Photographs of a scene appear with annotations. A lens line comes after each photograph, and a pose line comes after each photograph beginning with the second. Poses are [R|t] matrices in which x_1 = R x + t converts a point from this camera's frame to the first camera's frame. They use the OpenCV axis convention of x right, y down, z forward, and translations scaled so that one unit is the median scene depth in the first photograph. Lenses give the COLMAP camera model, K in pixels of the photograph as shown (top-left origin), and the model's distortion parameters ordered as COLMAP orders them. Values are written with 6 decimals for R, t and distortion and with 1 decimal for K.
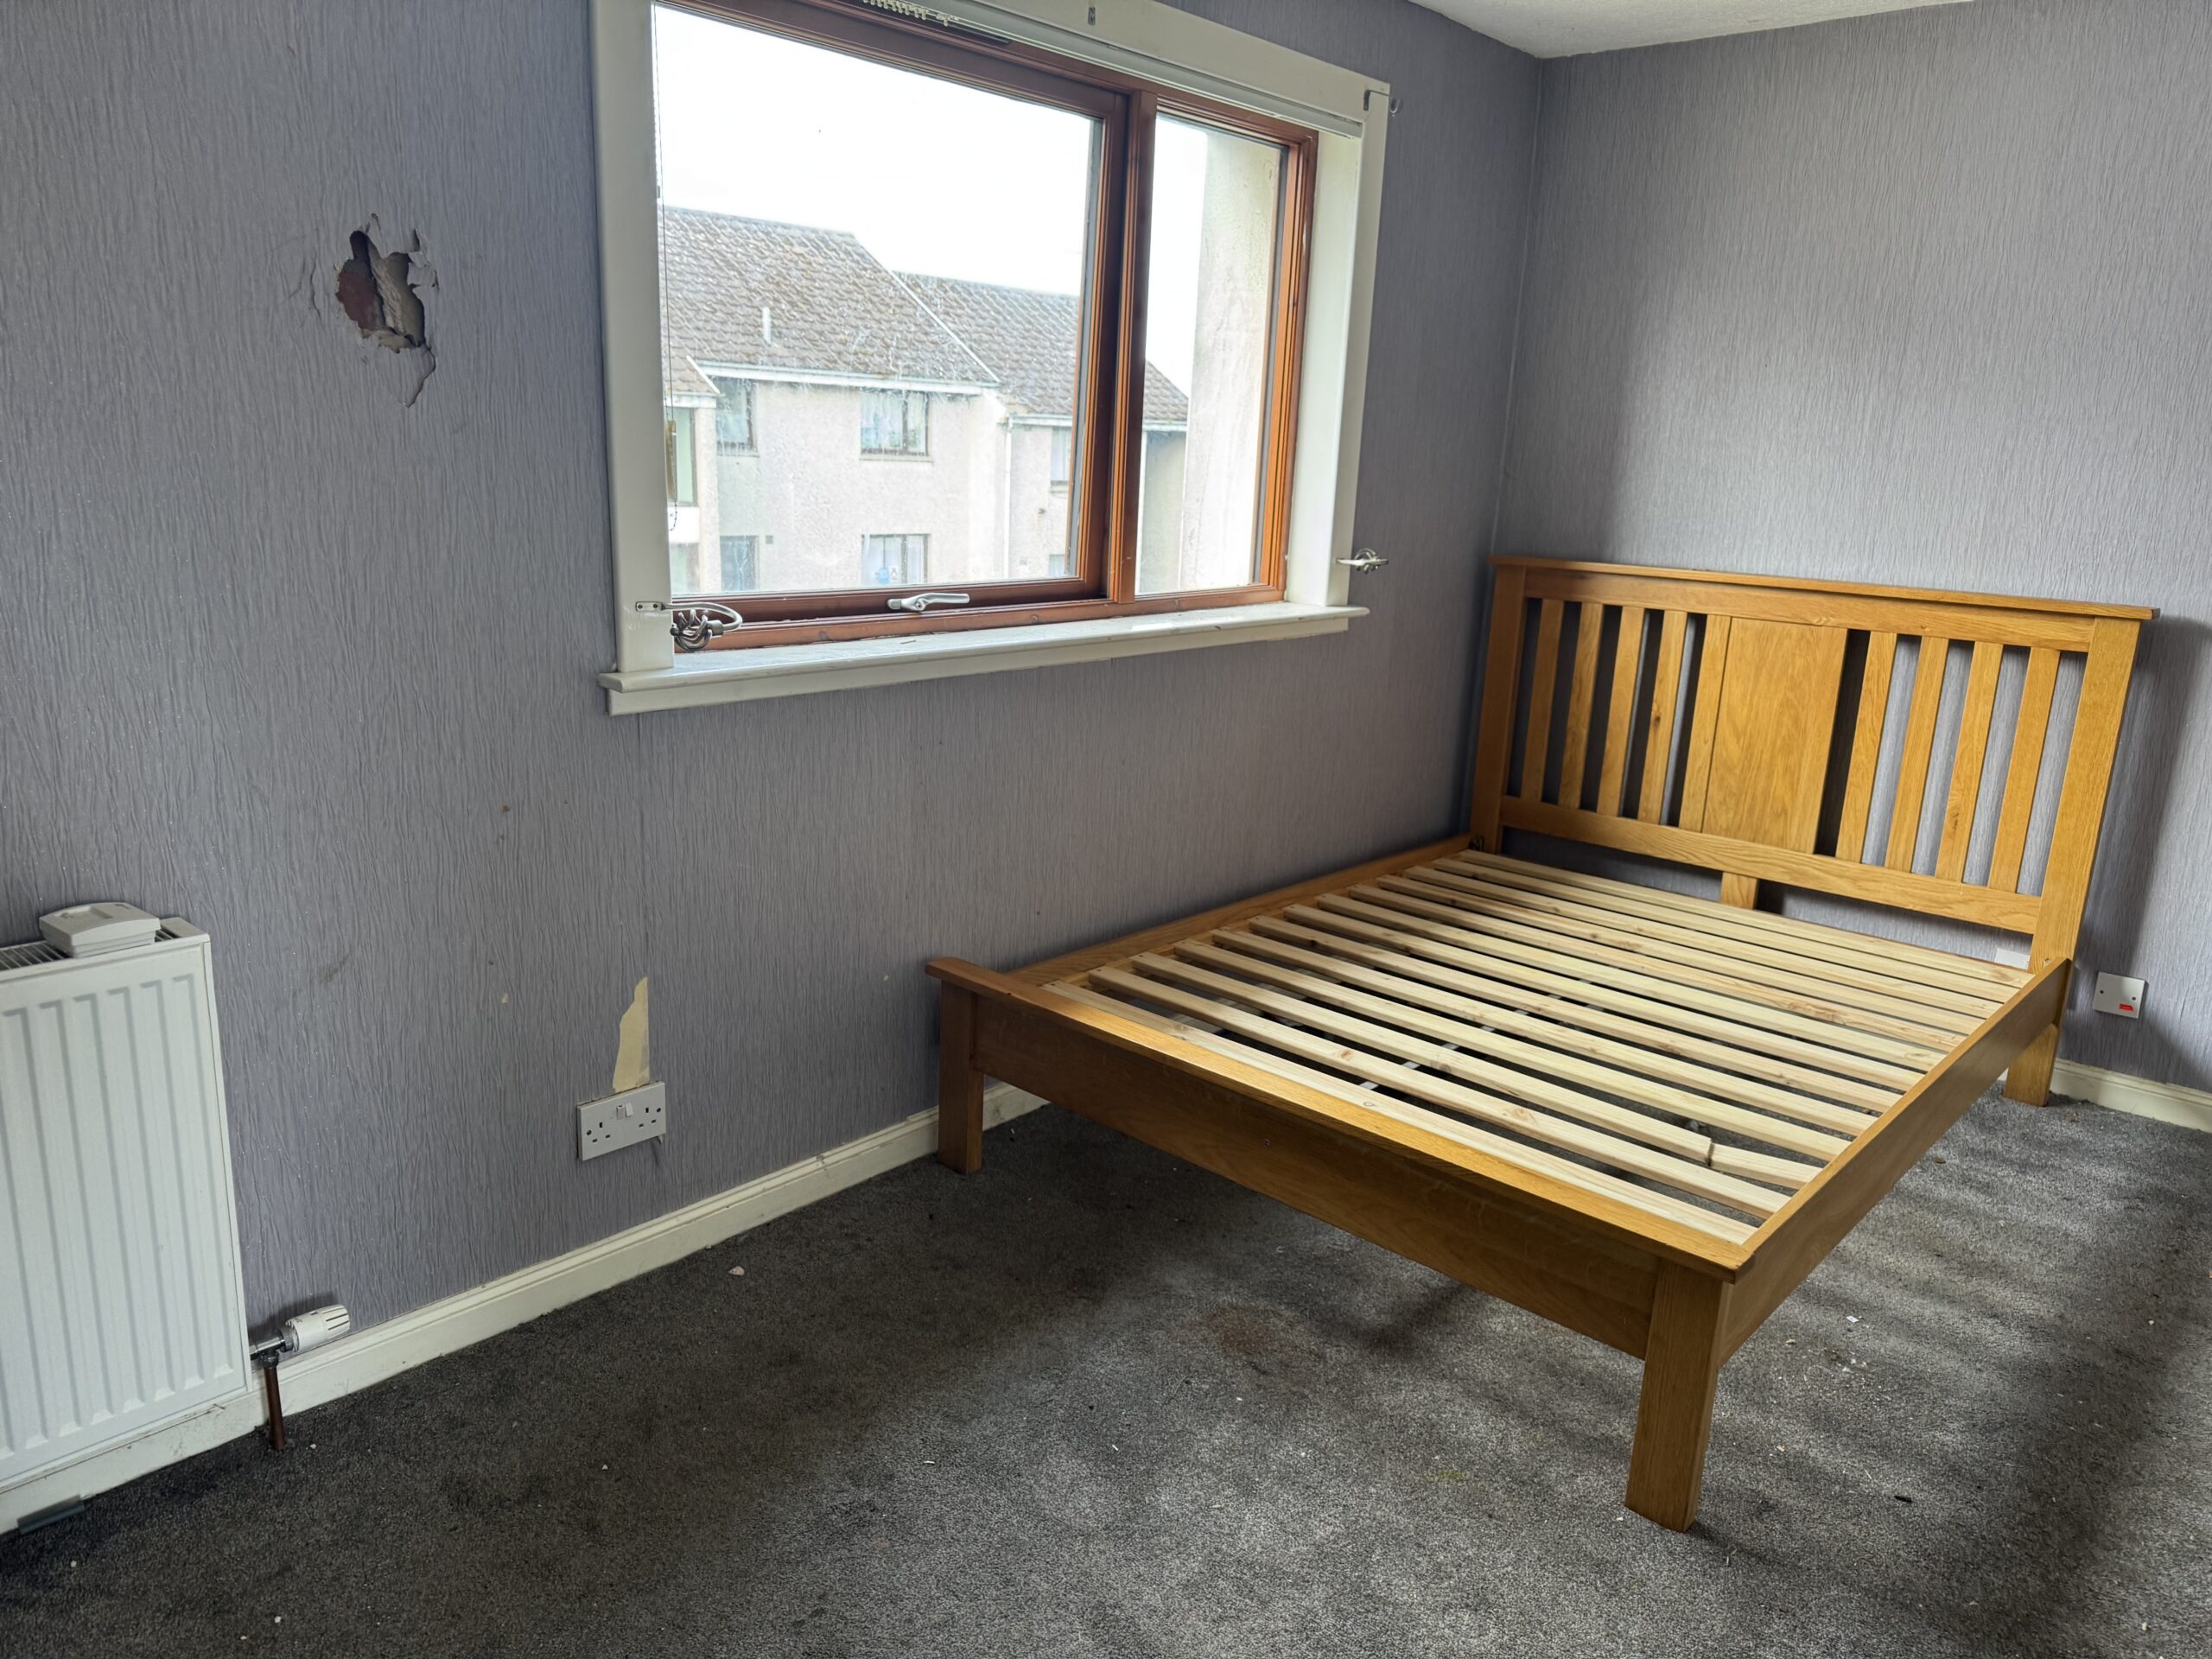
lens RADIAL K [[1545.7, 0, 1106.0], [0, 1545.7, 829.5], [0, 0, 1]] dist [0.143256, -0.208746]
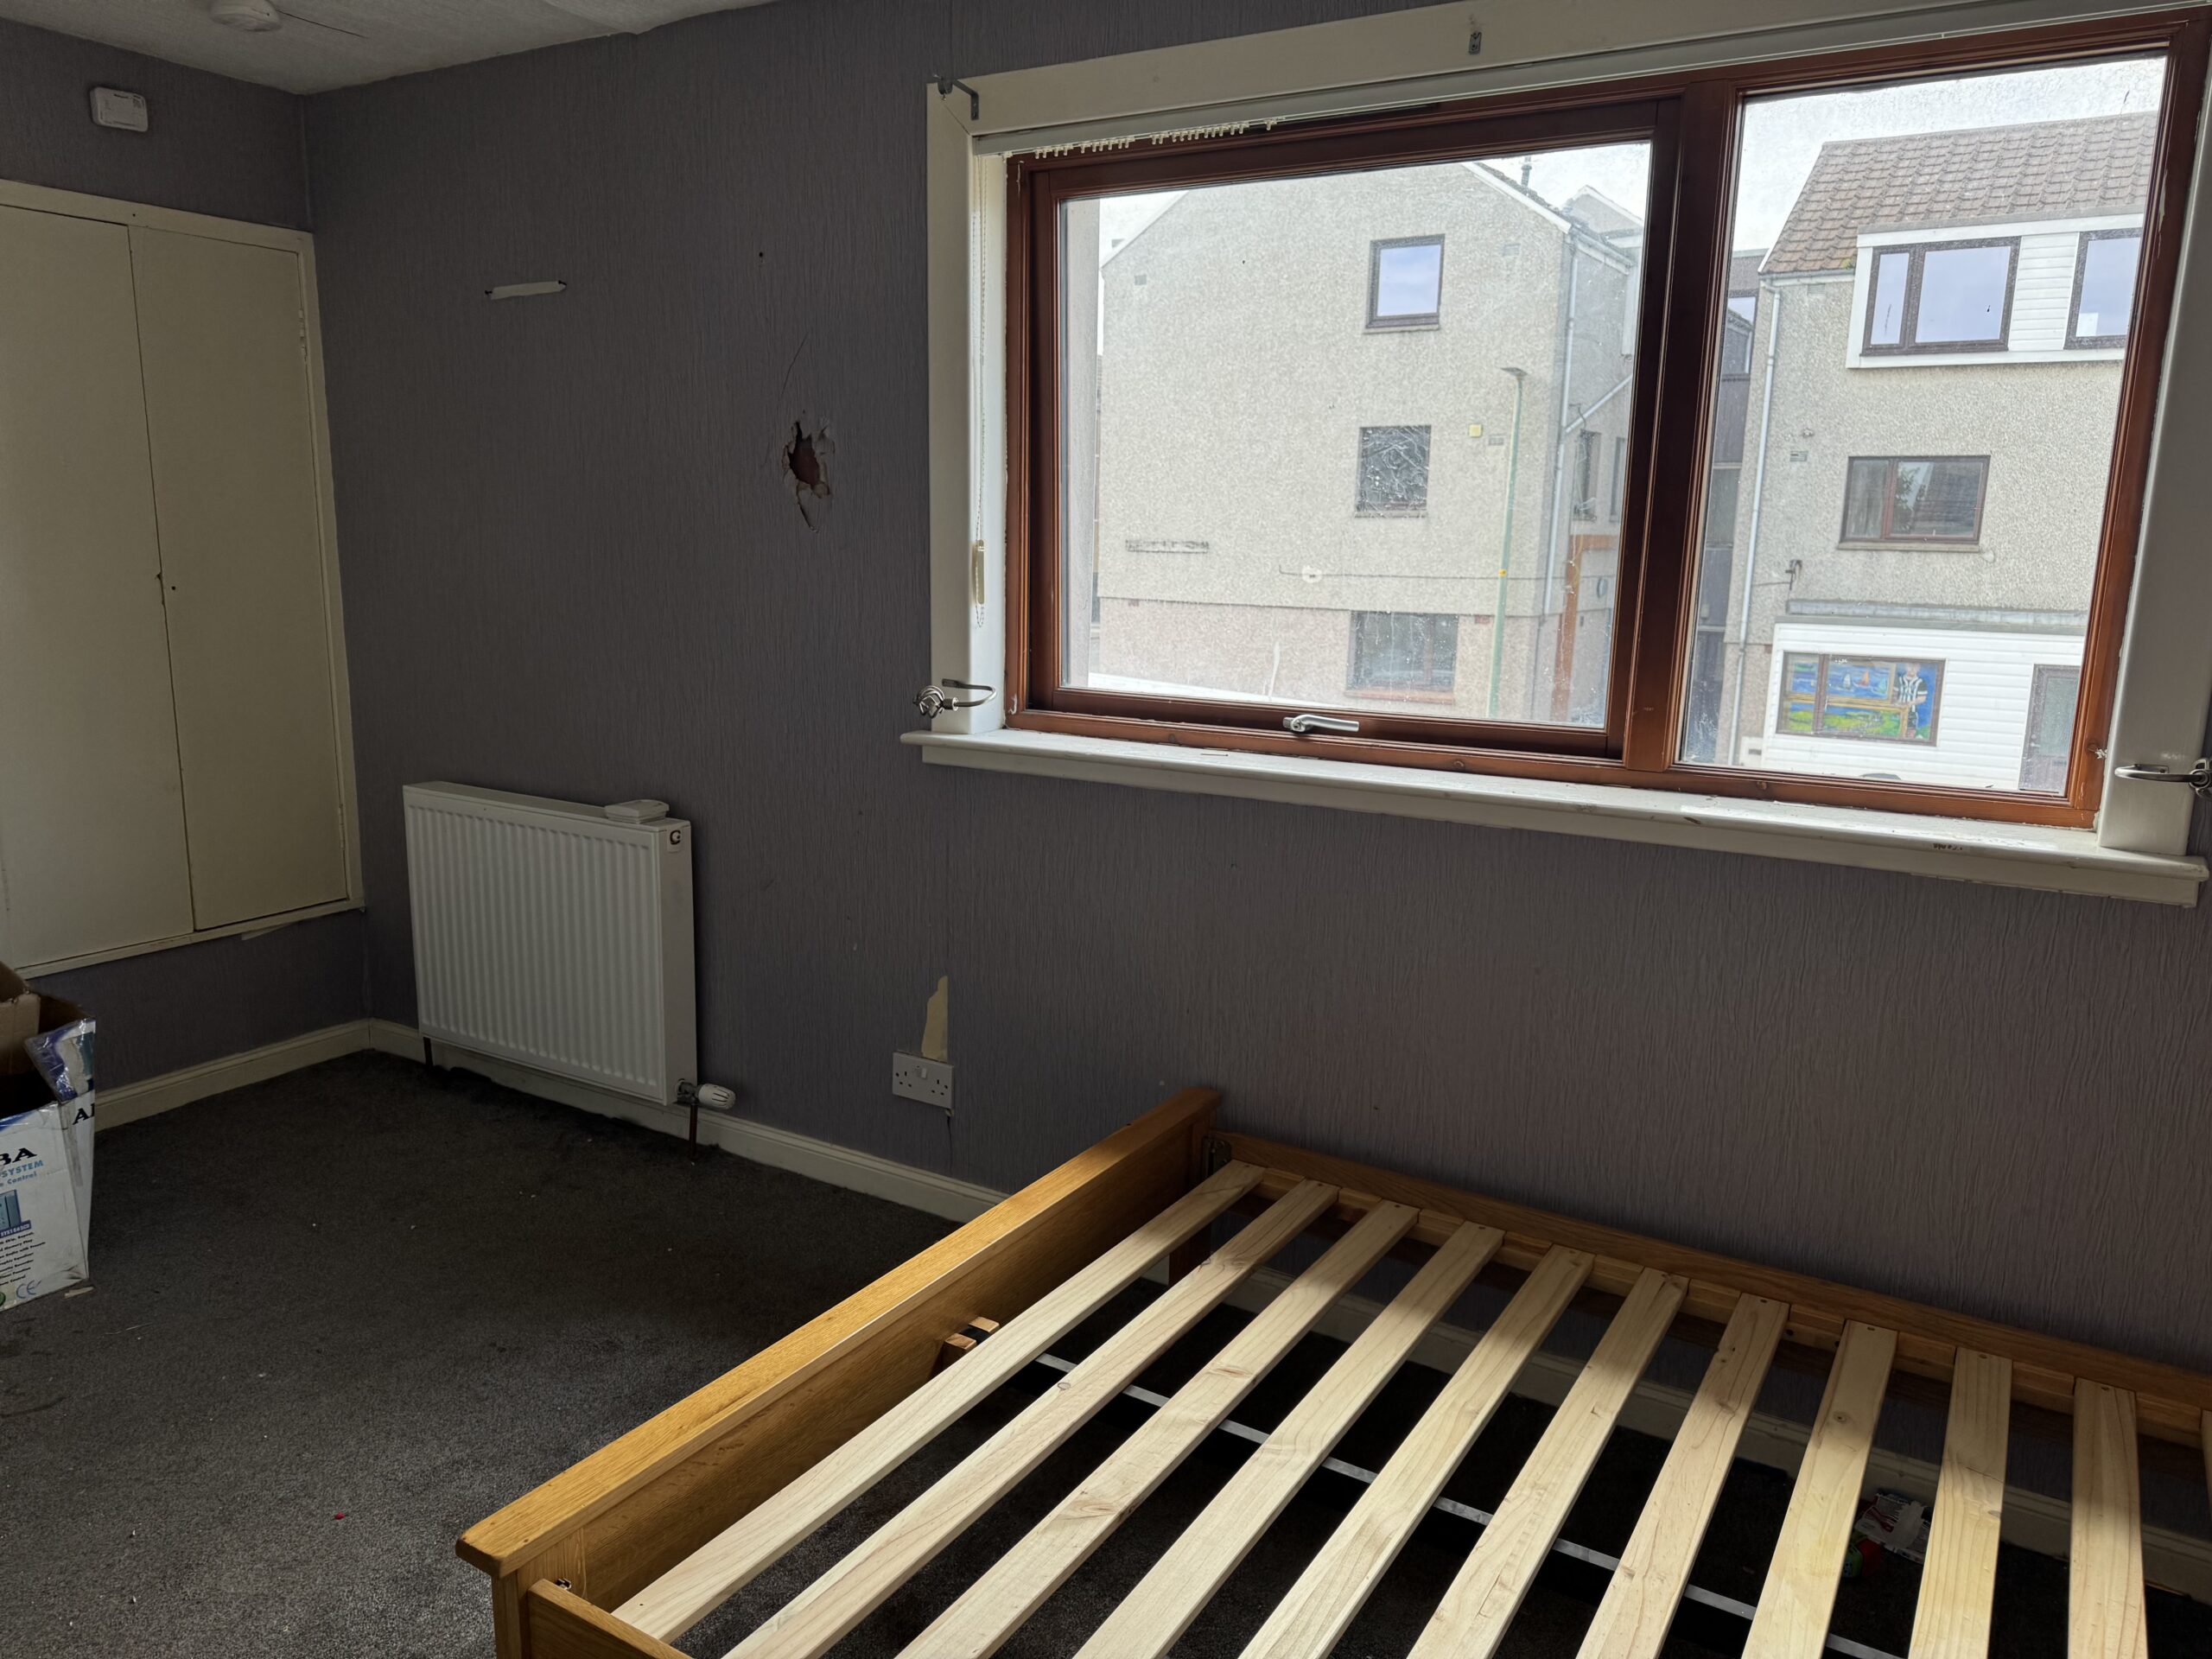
lens RADIAL K [[1545.7, 0, 1106.0], [0, 1545.7, 829.5], [0, 0, 1]] dist [0.143256, -0.208746]
pose [[0.179168, 0.153470, -0.971775, 0.781003], [-0.248284, 0.962839, 0.106283, -0.155283], [0.951974, 0.222233, 0.210614, 0.708377]]
